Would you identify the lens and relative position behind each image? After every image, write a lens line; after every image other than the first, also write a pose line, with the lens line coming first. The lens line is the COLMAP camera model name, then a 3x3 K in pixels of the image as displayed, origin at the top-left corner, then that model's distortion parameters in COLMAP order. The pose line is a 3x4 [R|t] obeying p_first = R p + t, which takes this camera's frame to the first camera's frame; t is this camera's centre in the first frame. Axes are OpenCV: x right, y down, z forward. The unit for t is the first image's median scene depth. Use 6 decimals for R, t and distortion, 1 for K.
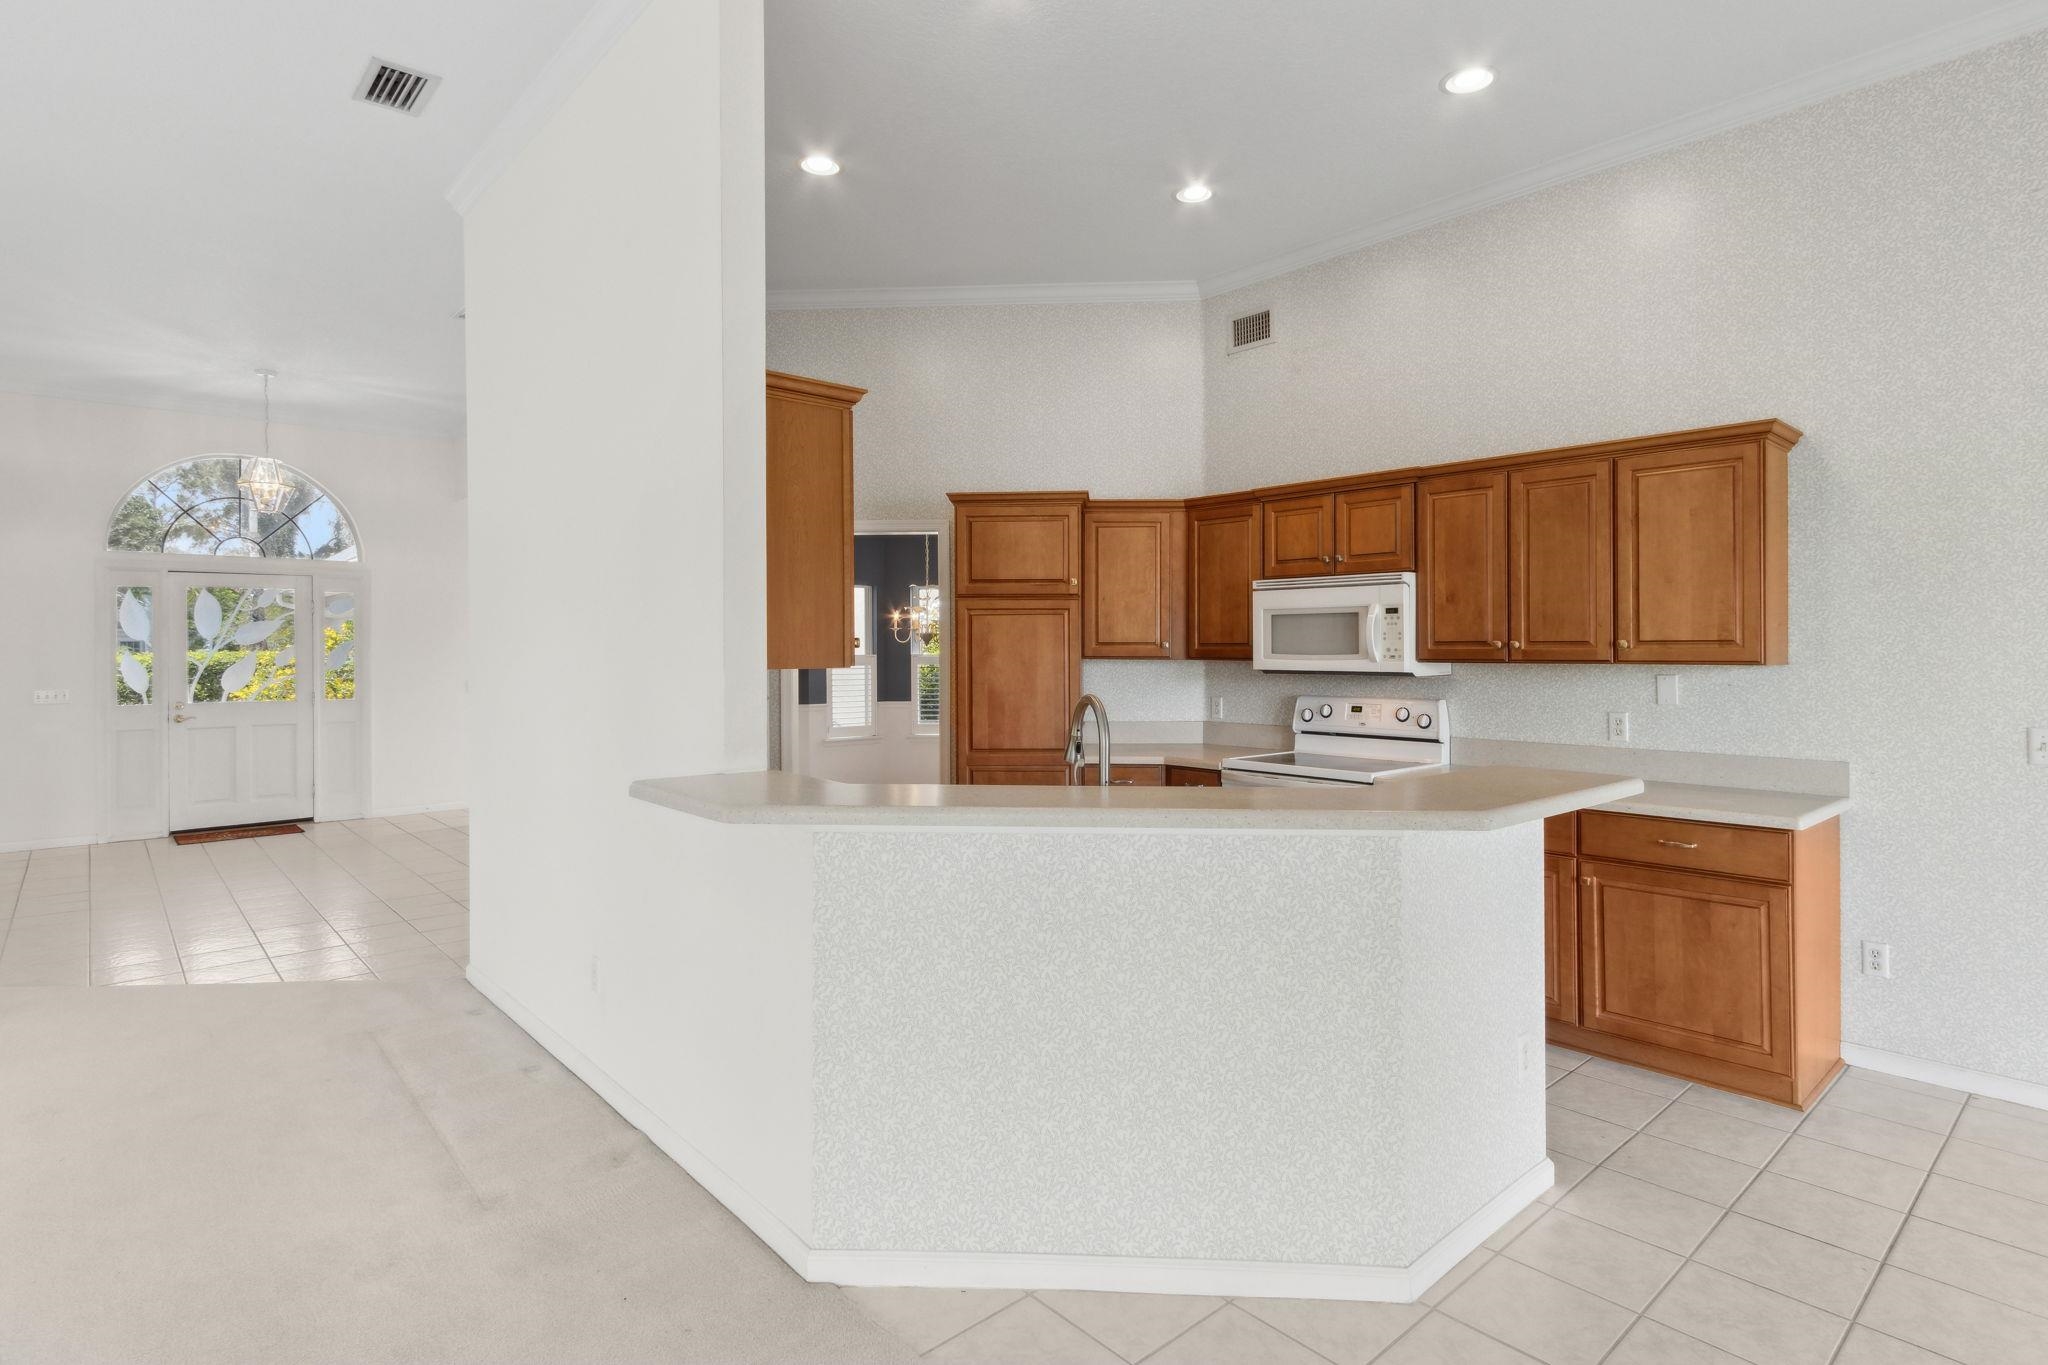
lens RADIAL K [[1033.7, 0, 1029.3], [0, 1033.7, 649.5], [0, 0, 1]] dist [0.000820, -0.001694]
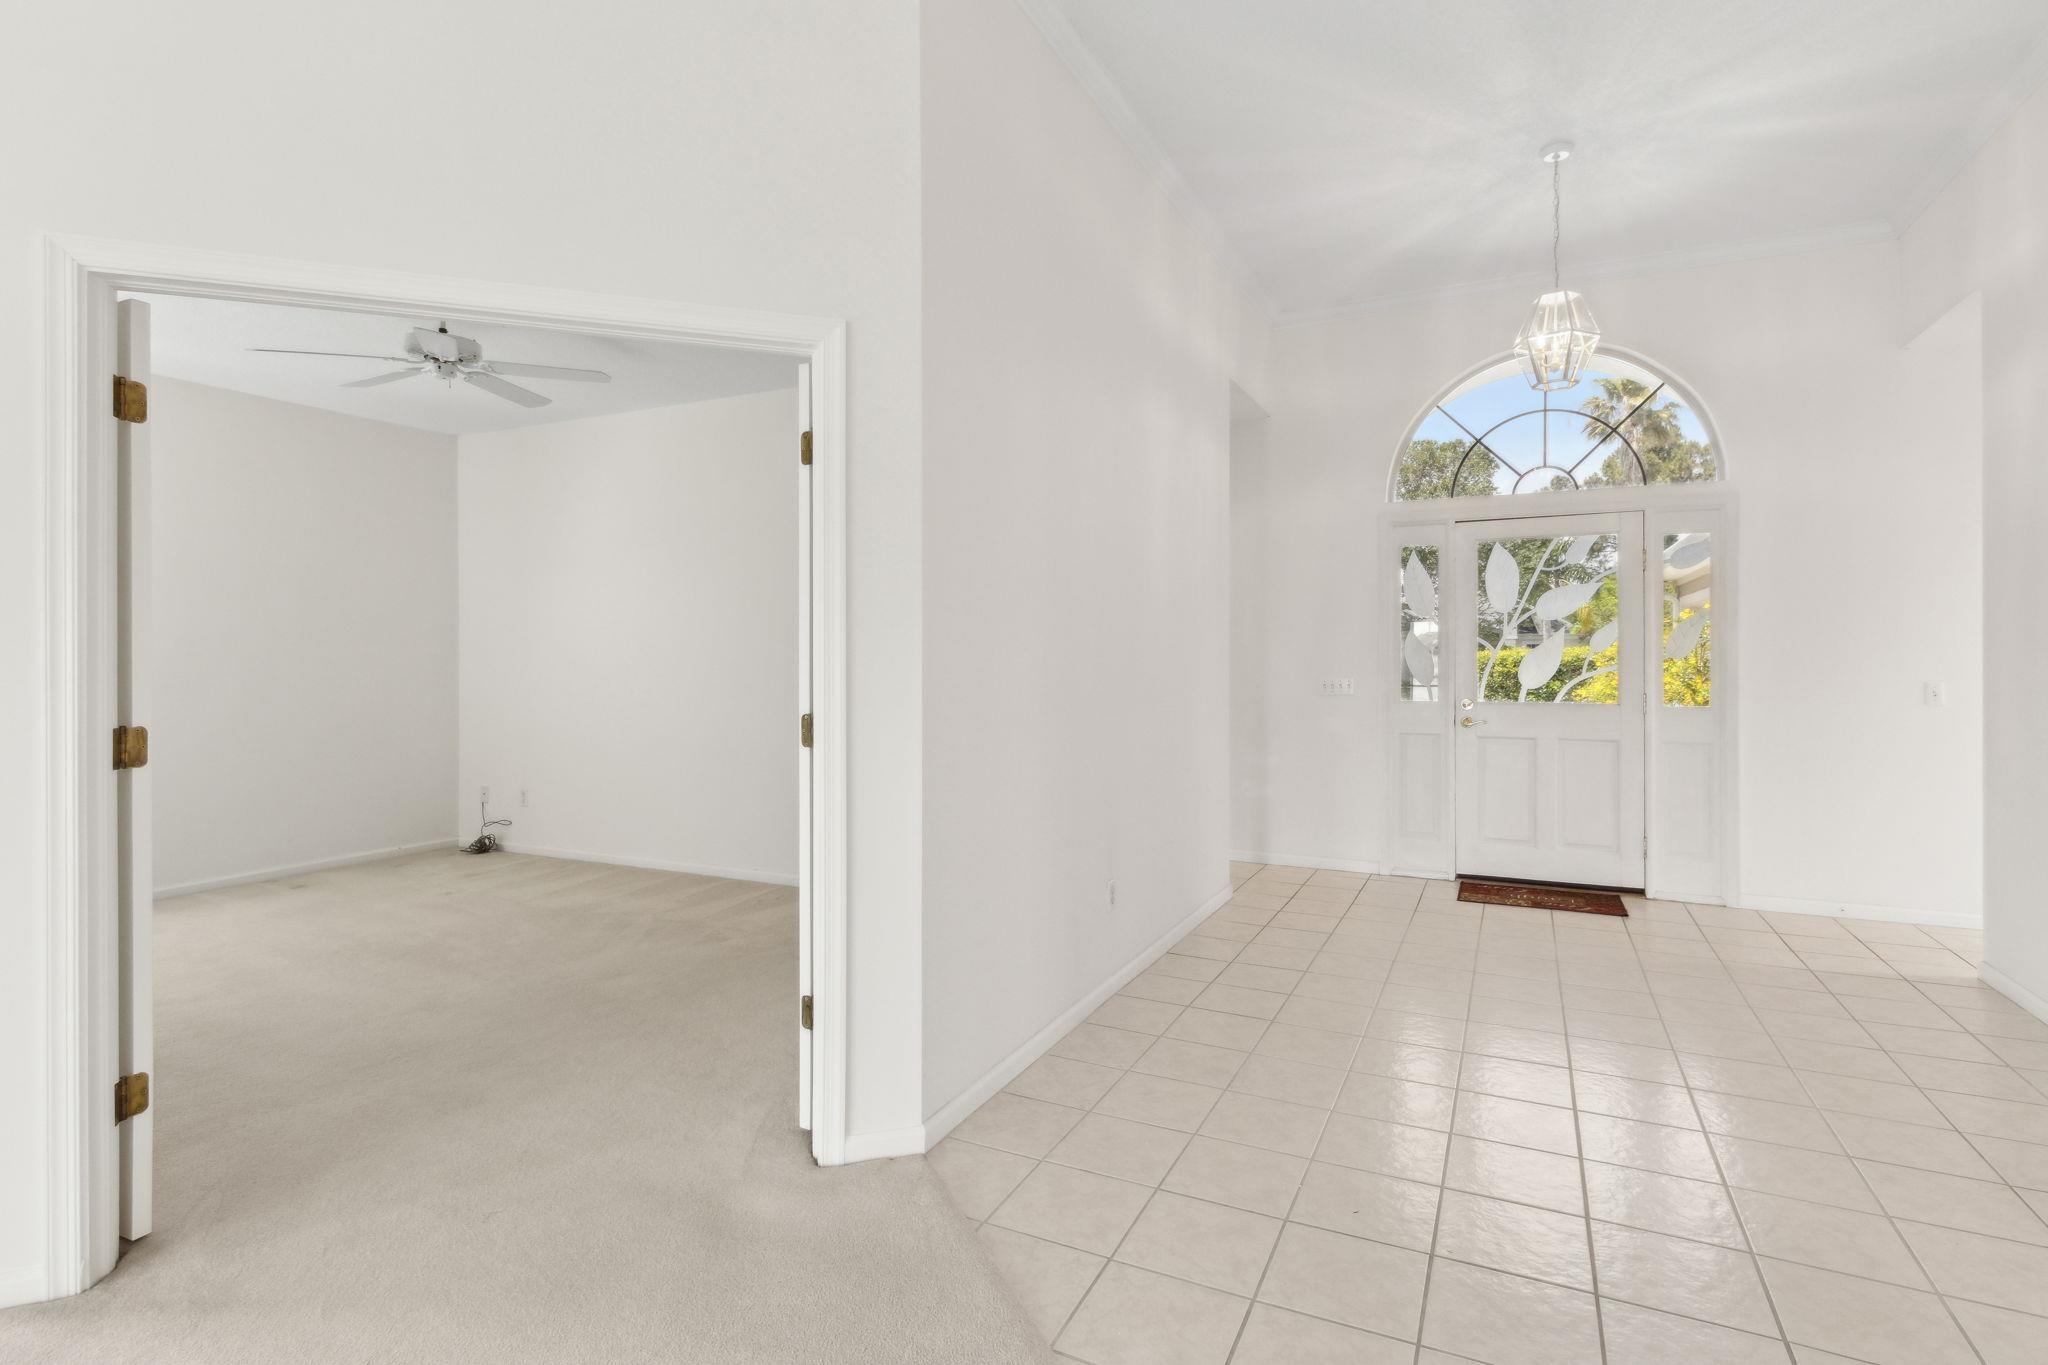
lens RADIAL K [[1033.7, 0, 1029.3], [0, 1033.7, 649.5], [0, 0, 1]] dist [0.000820, -0.001694]
pose [[0.383267, 0.001897, -0.923636, -0.496537], [-0.007021, 0.999975, -0.000859, 0.034889], [0.923611, 0.006814, 0.383271, 0.803805]]
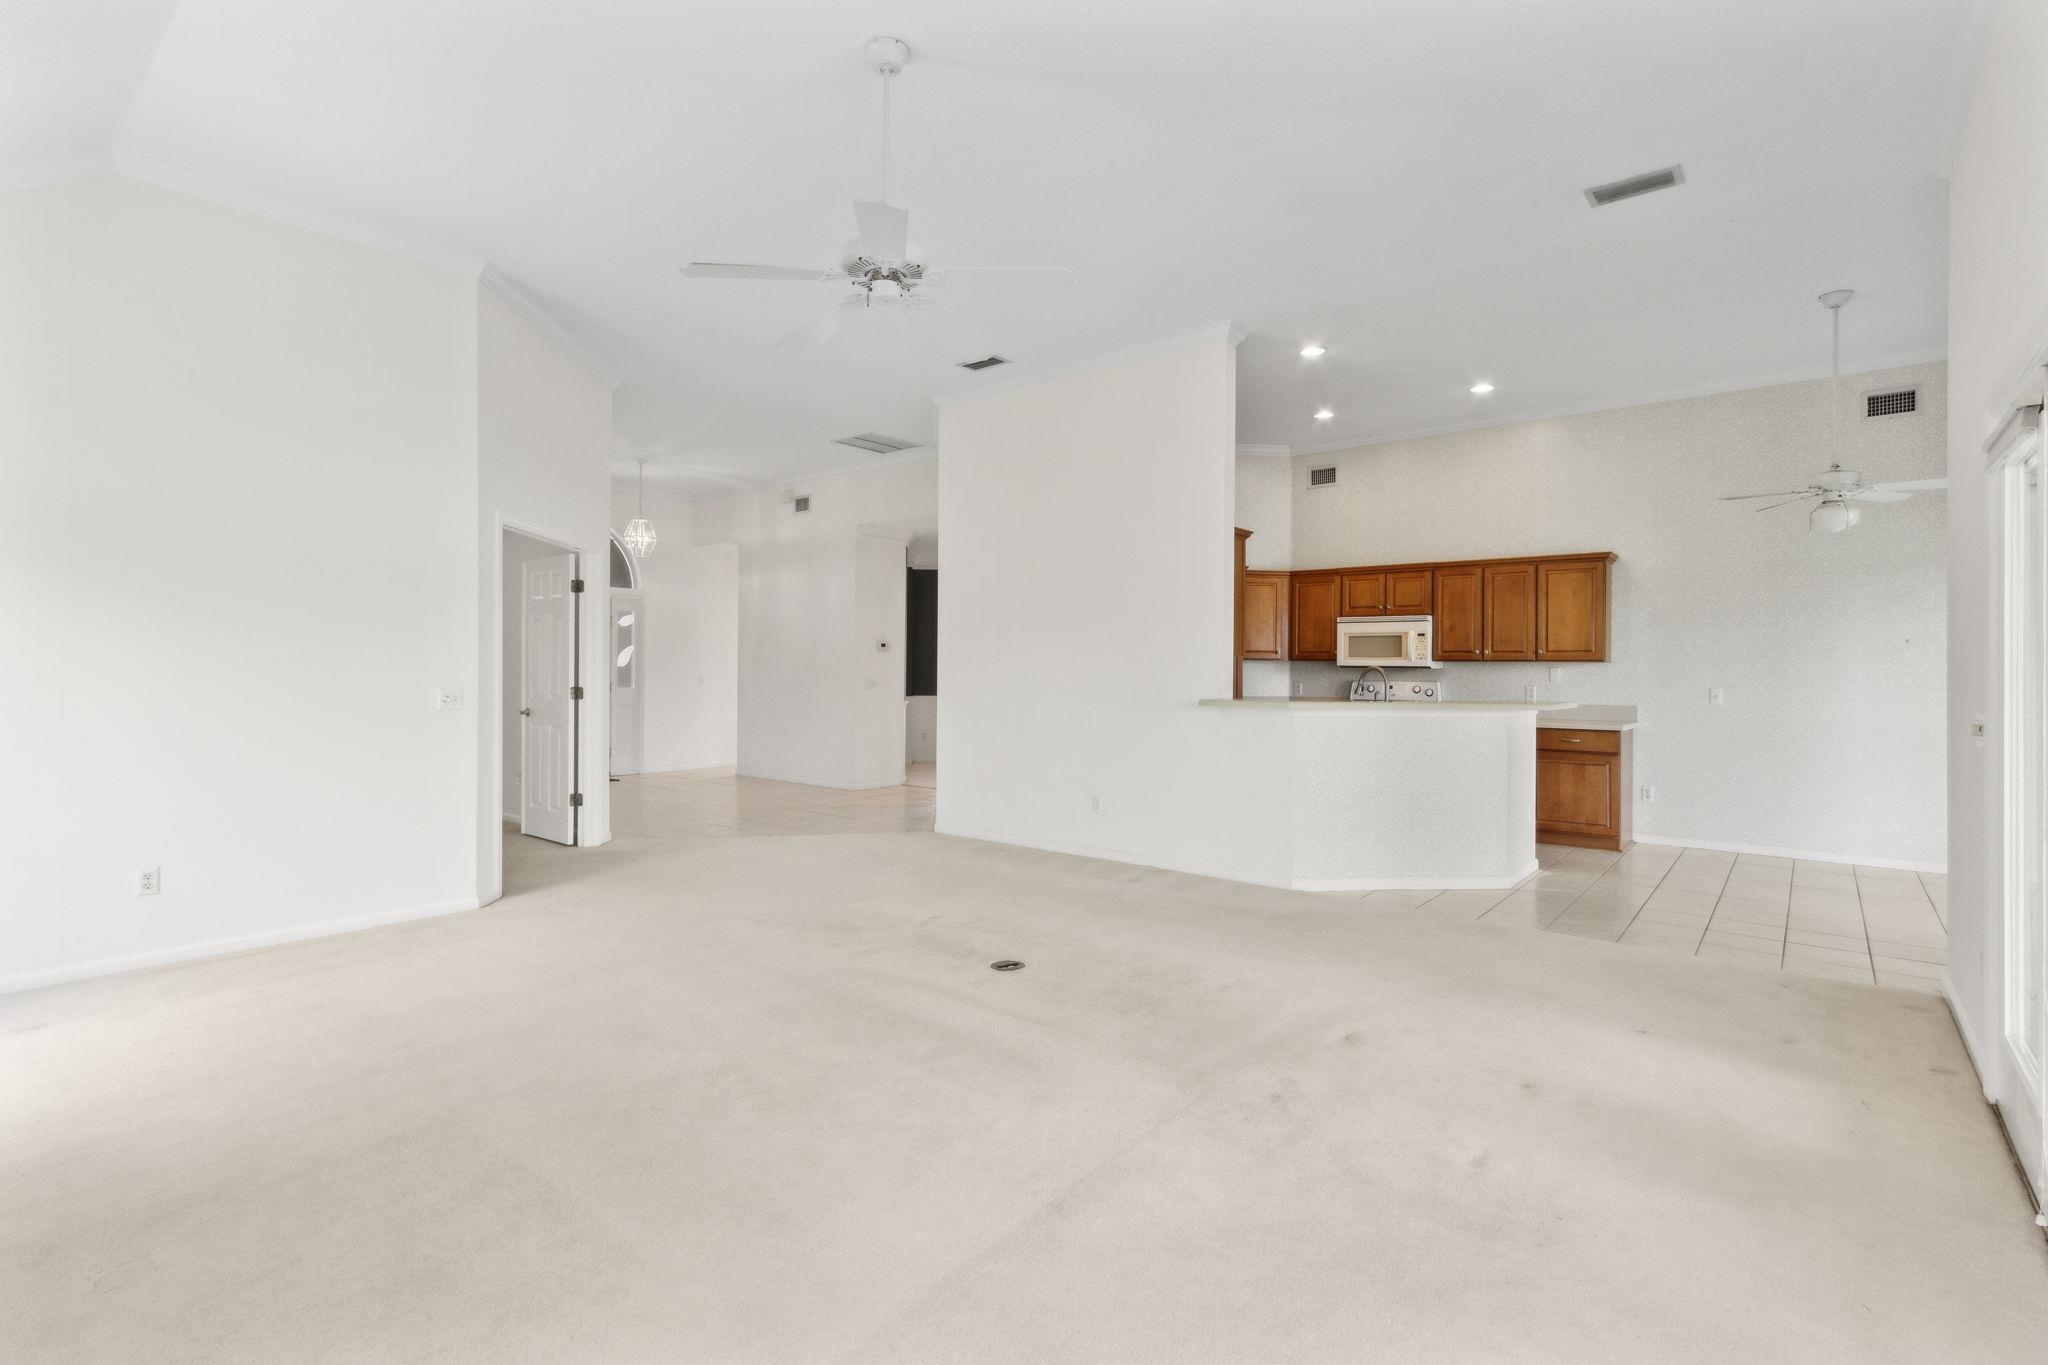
lens RADIAL K [[927.4, 0, 1025.1], [0, 927.4, 668.1], [0, 0, 1]] dist [-0.000904, -0.000557]
pose [[0.990112, 0.009216, 0.139974, -0.621583], [-0.009424, 0.999955, 0.000823, 0.030386], [-0.139961, -0.002134, 0.990155, -0.620861]]
